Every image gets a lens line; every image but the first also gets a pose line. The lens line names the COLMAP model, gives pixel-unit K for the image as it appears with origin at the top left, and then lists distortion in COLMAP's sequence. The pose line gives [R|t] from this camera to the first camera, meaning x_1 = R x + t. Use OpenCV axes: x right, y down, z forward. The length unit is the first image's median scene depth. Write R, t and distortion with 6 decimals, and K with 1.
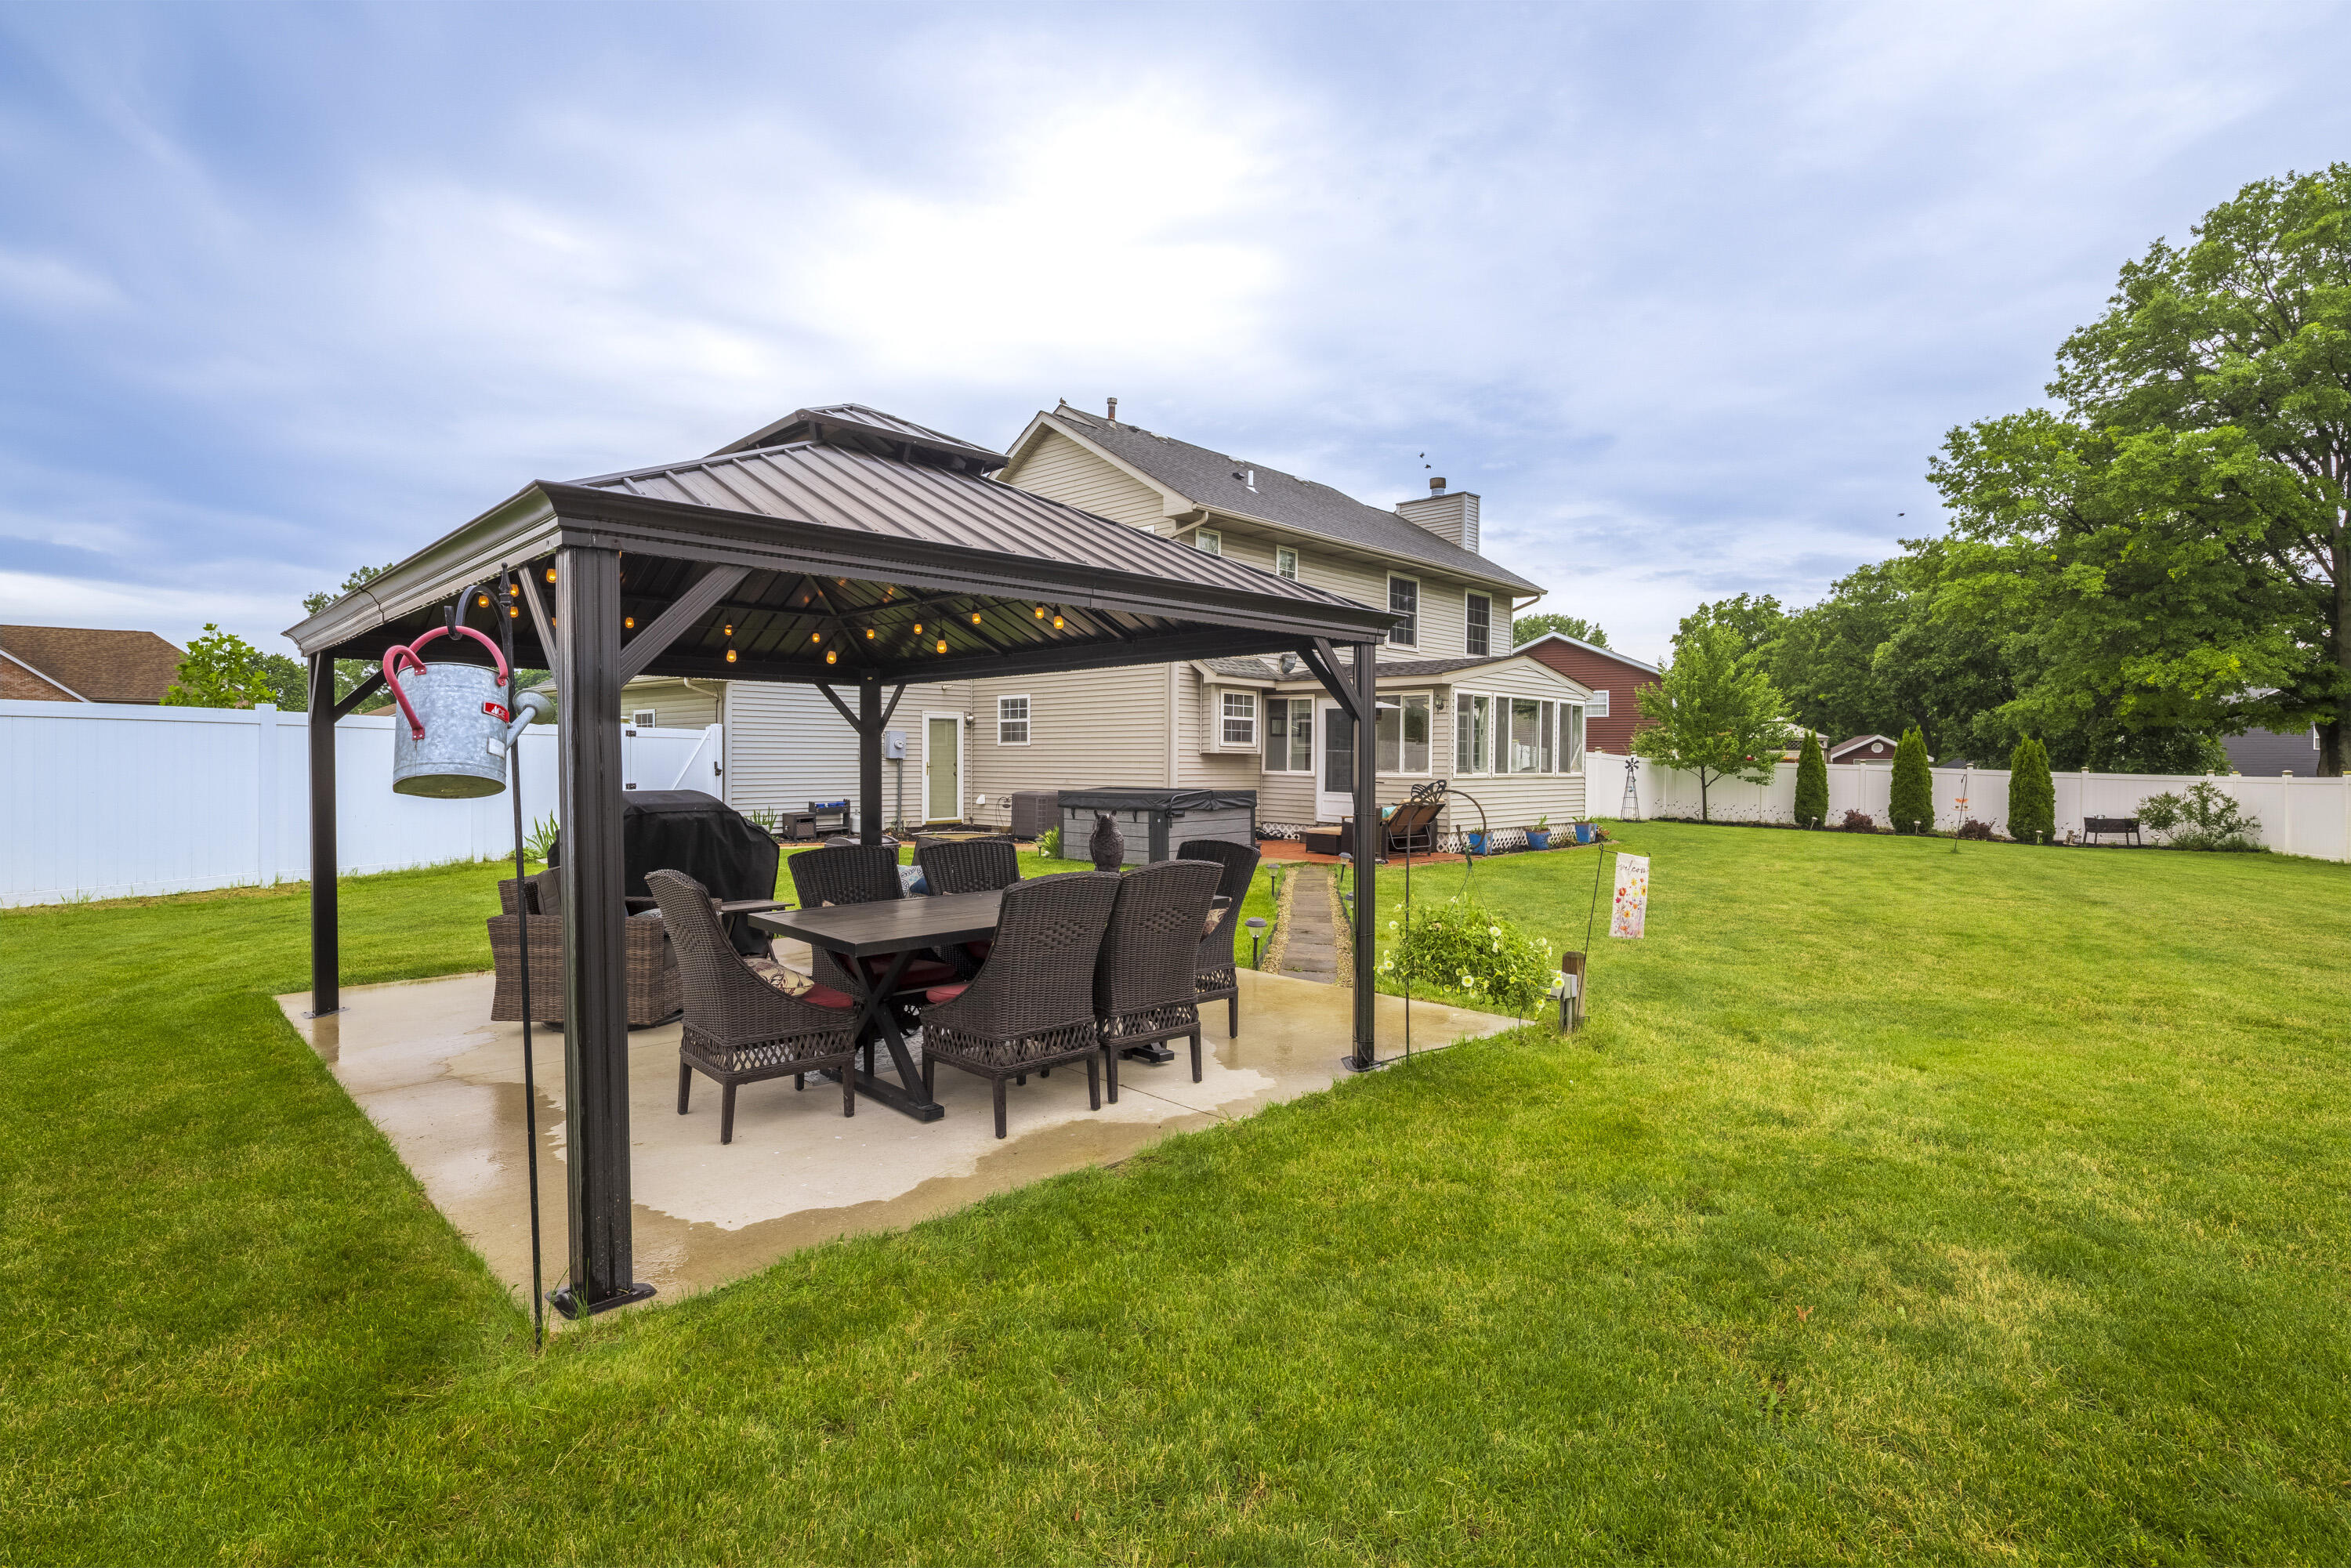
lens RADIAL K [[1142.4, 0, 1177.6], [0, 1142.4, 772.8], [0, 0, 1]] dist [0.014658, -0.003567]
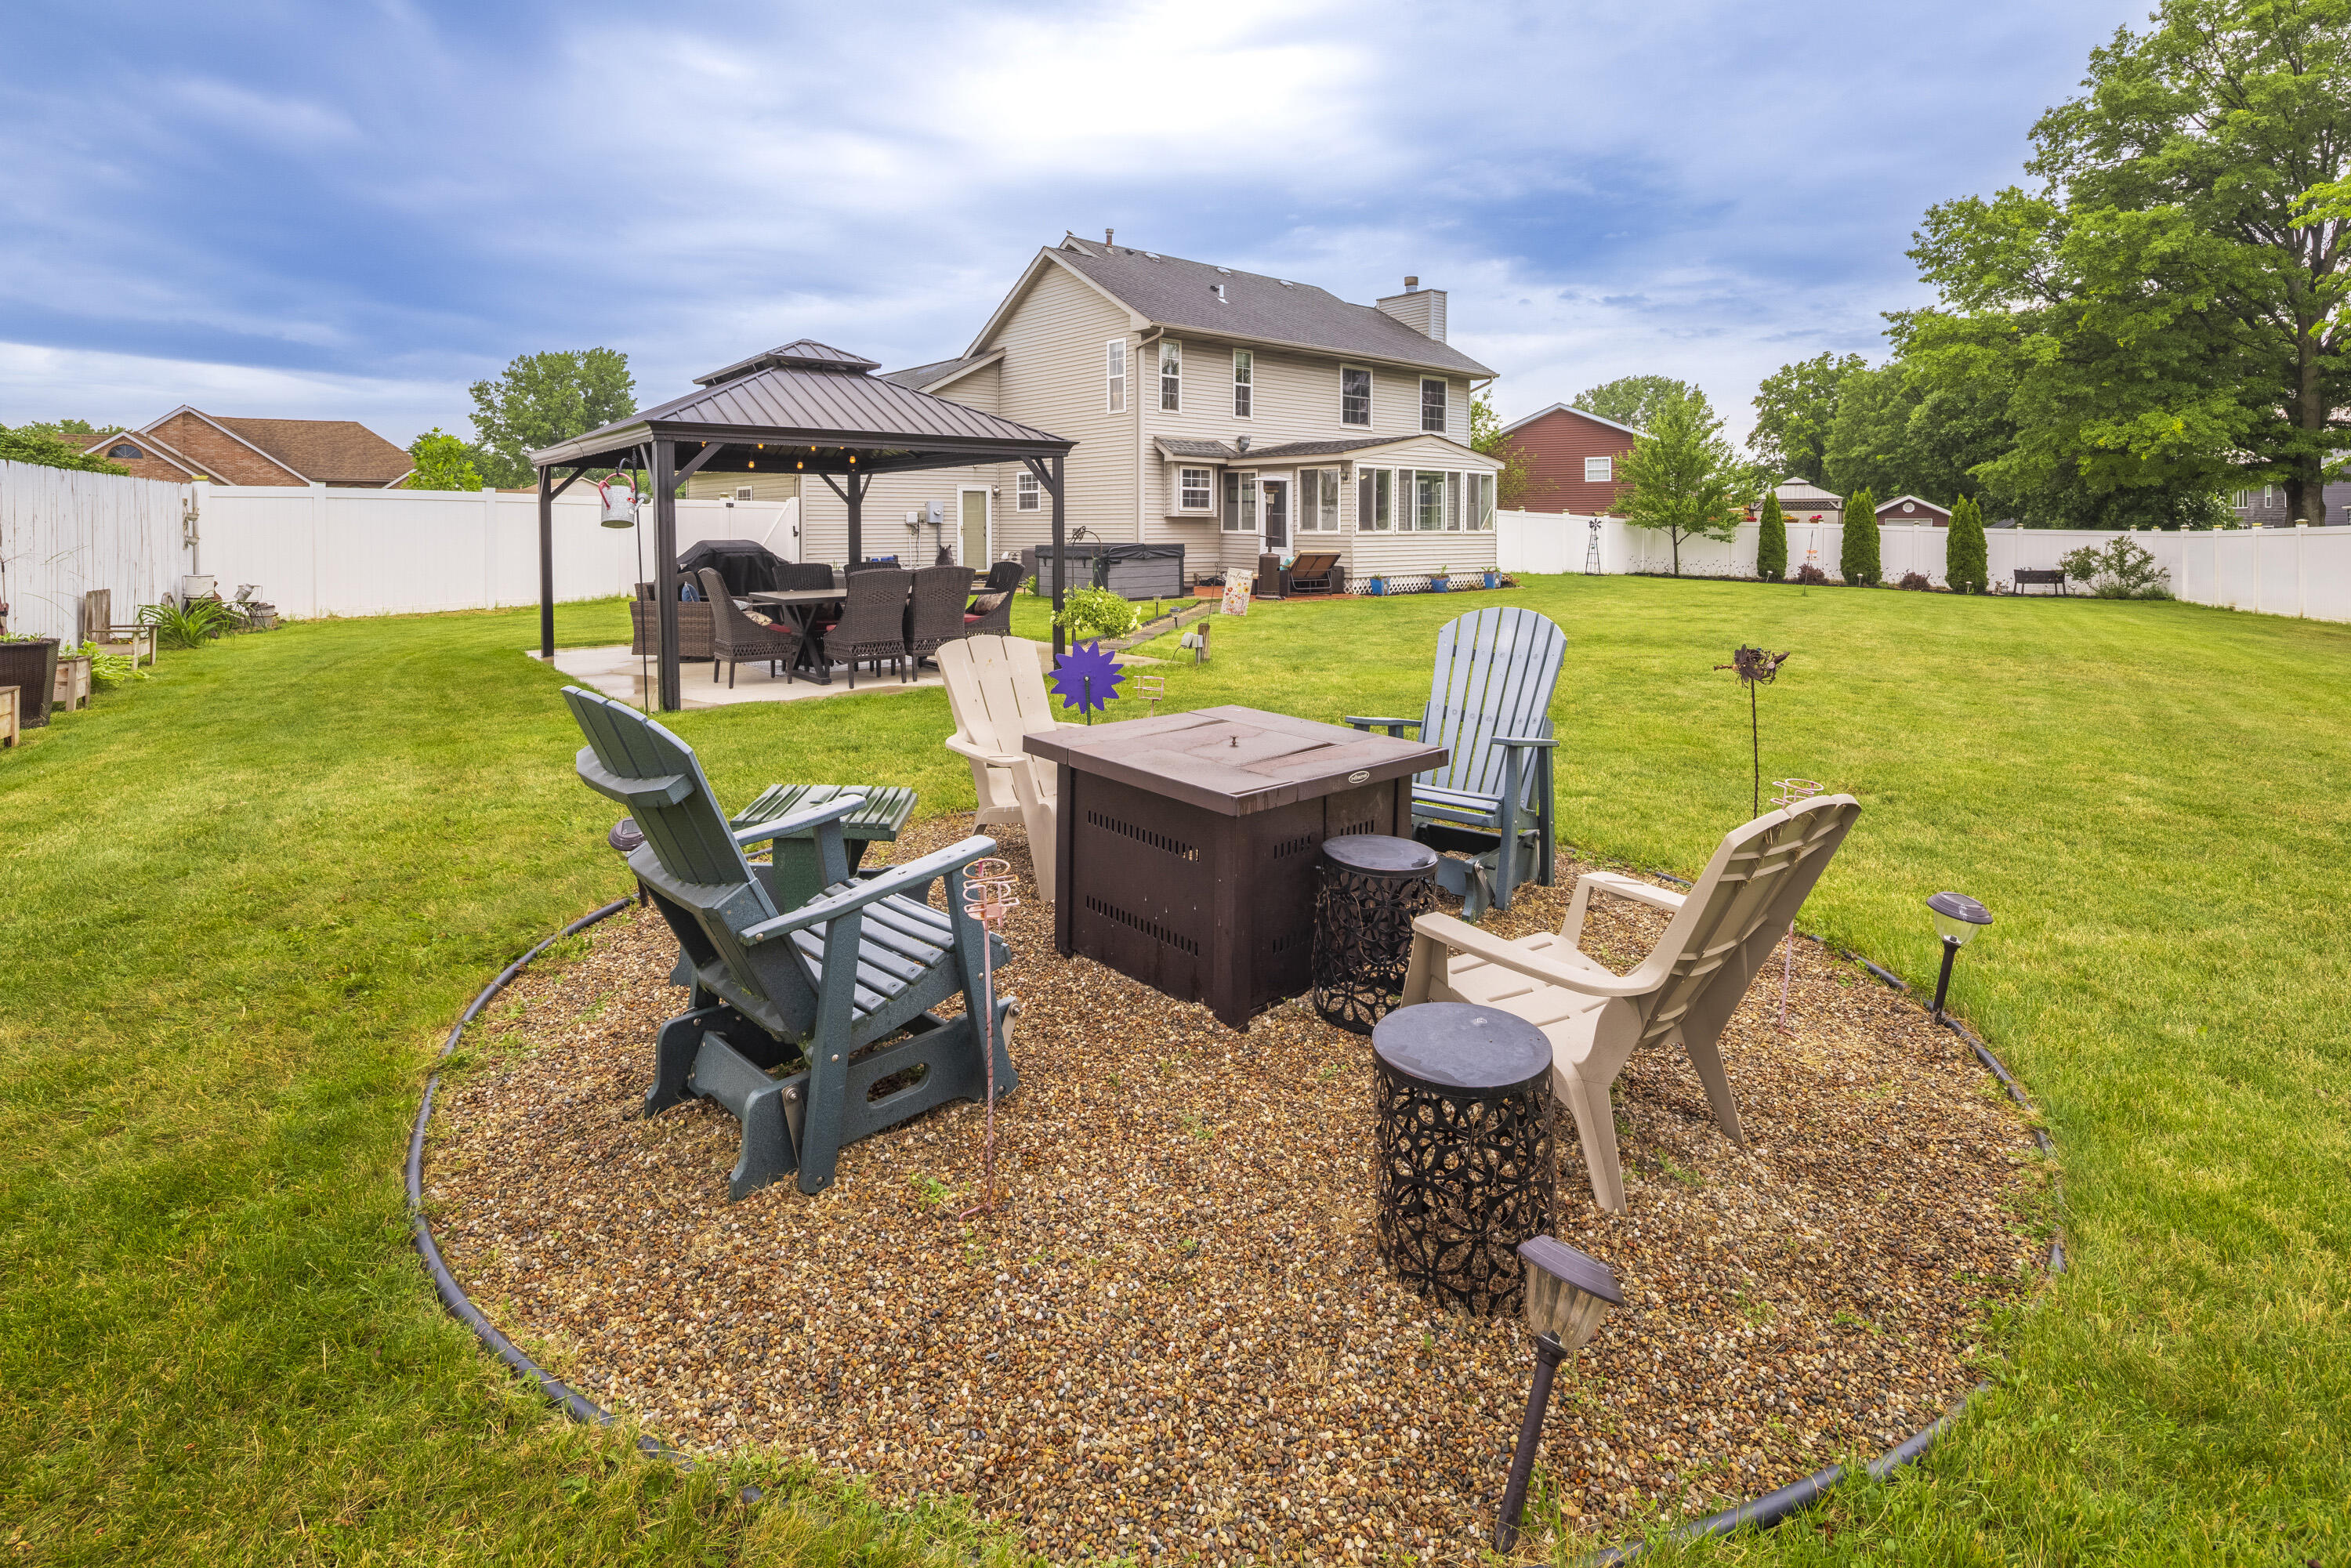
lens RADIAL K [[1142.4, 0, 1178.7], [0, 1142.4, 544.1], [0, 0, 1]] dist [0.014658, -0.003567]
pose [[0.995486, -0.005755, -0.094736, 0.136111], [0.006179, 0.999972, 0.004176, 0.007106], [0.094709, -0.004743, 0.995494, -0.225845]]
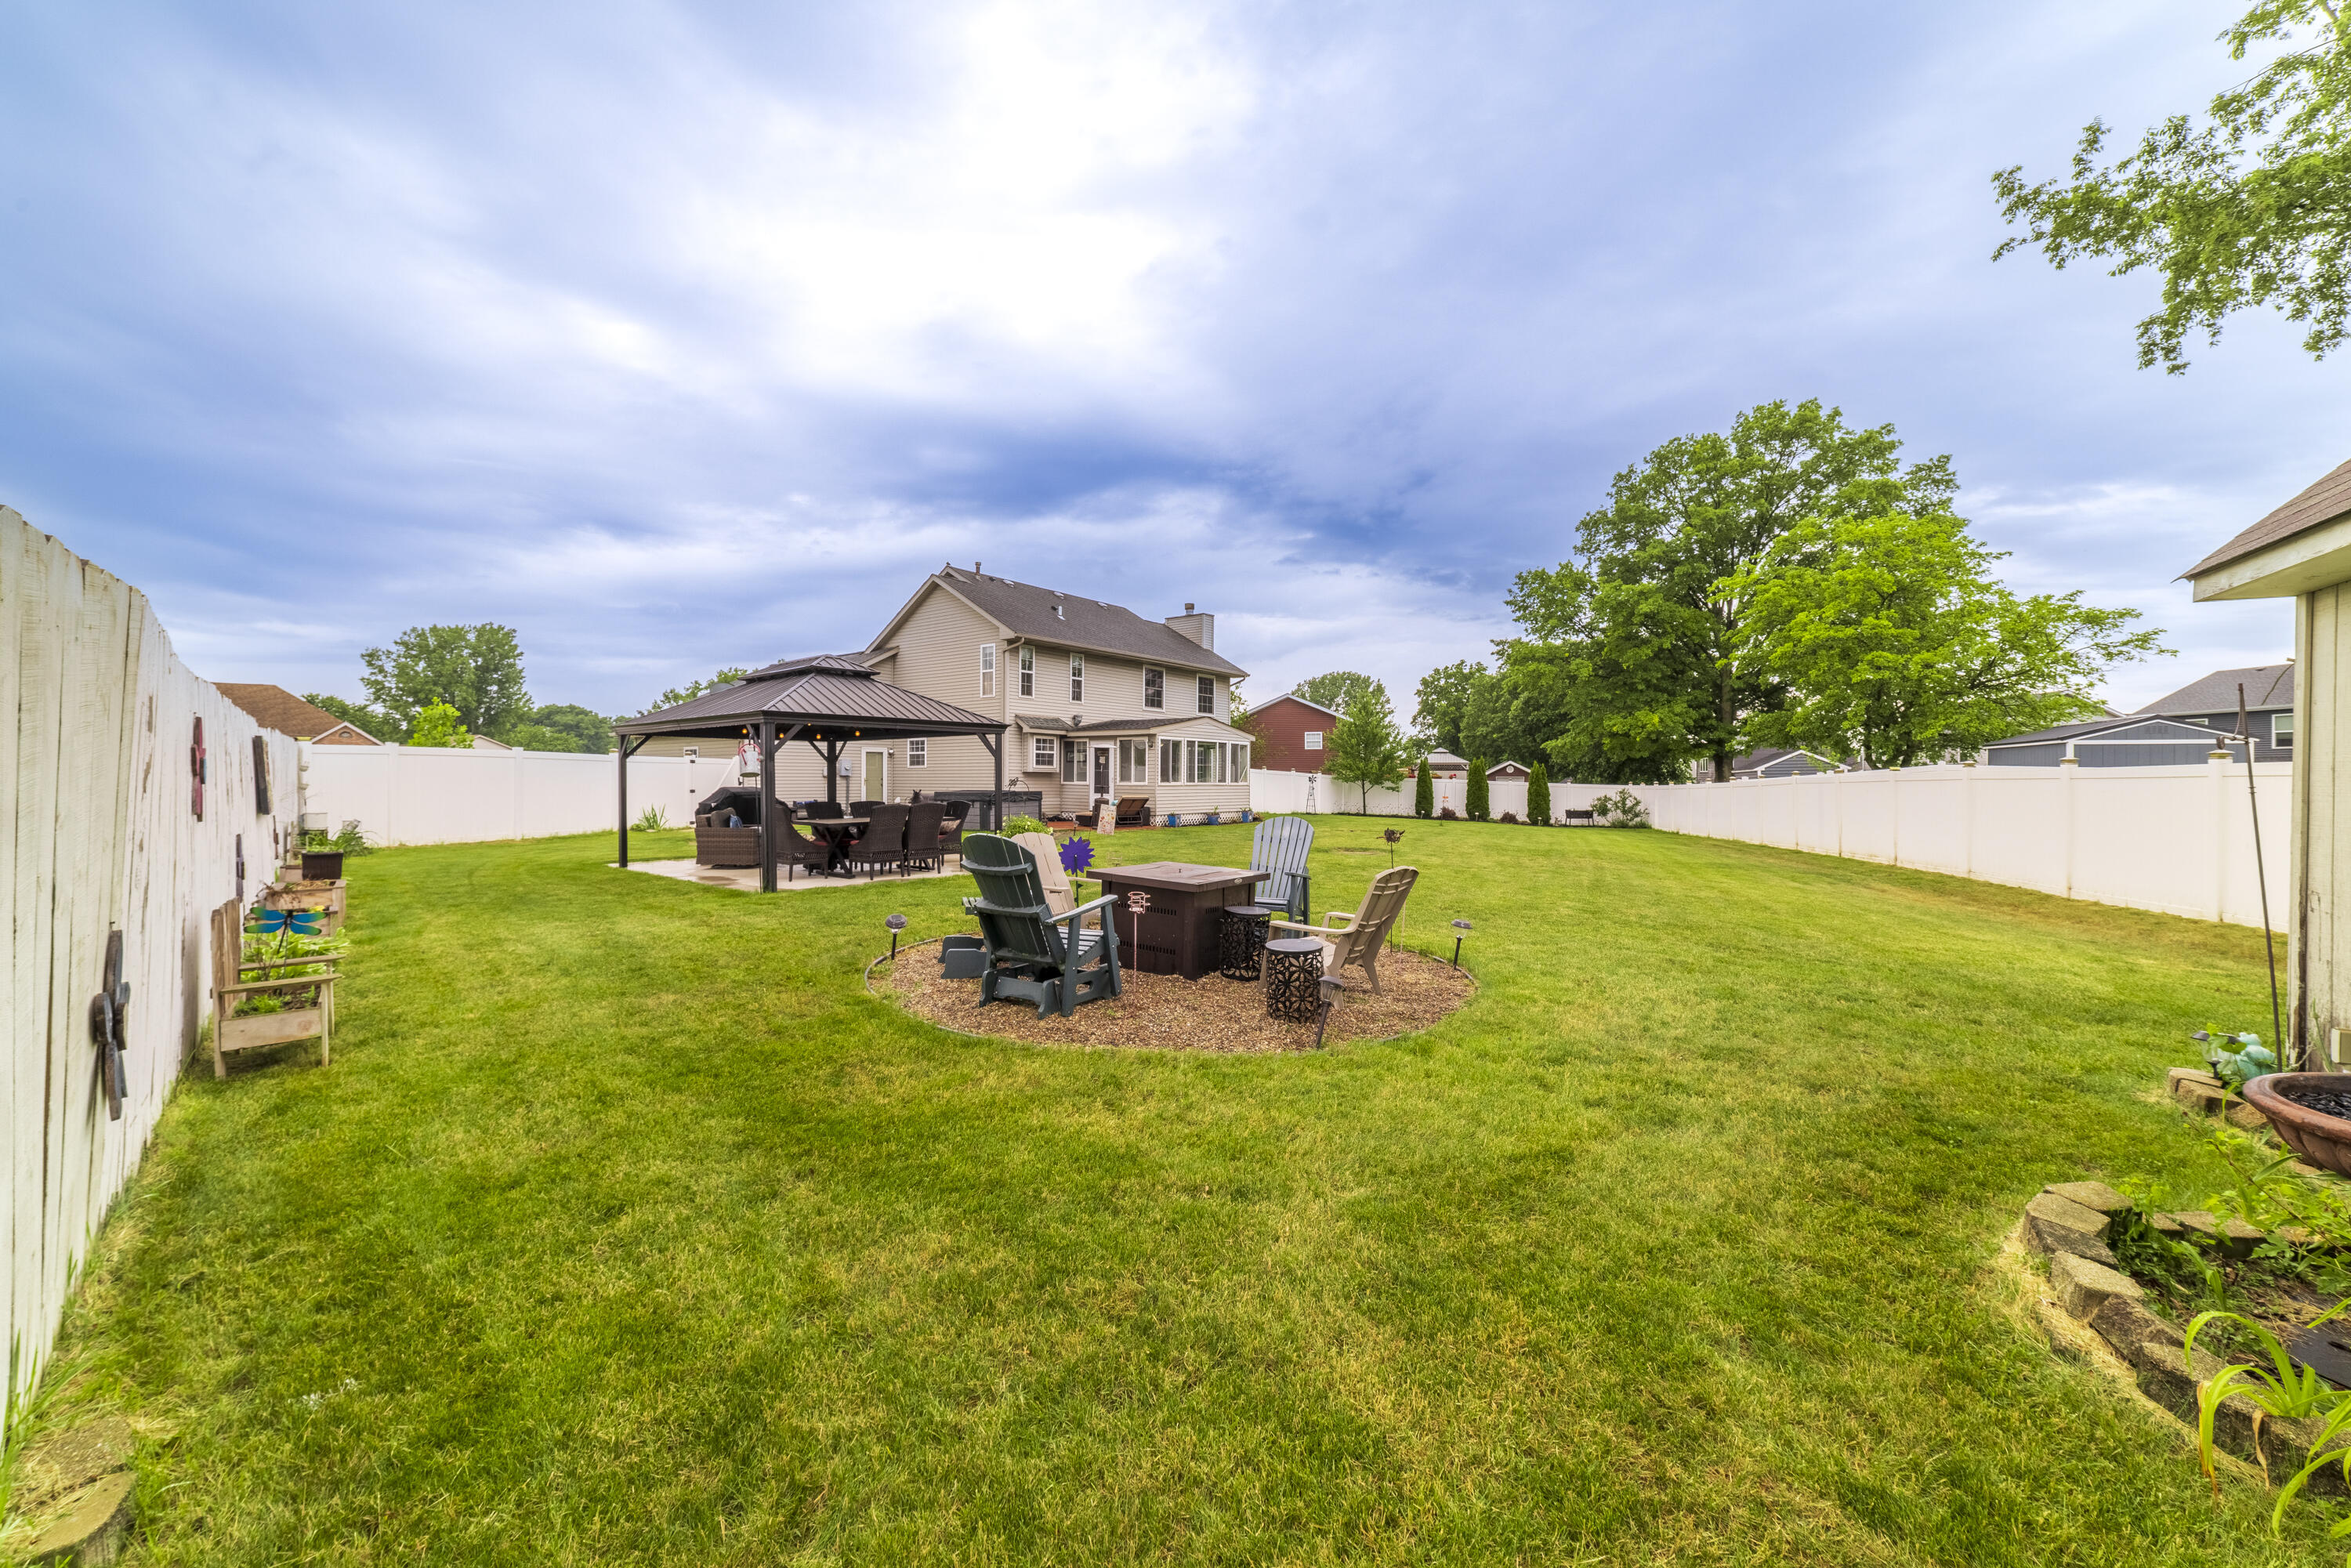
lens RADIAL K [[898.1, 0, 1176.0], [0, 898.1, 789.7], [0, 0, 1]] dist [-0.019217, 0.005678]
pose [[0.994255, -0.003551, 0.106980, 0.094276], [0.003548, 0.999994, 0.000224, 0.009429], [-0.106980, 0.000156, 0.994261, -0.358109]]
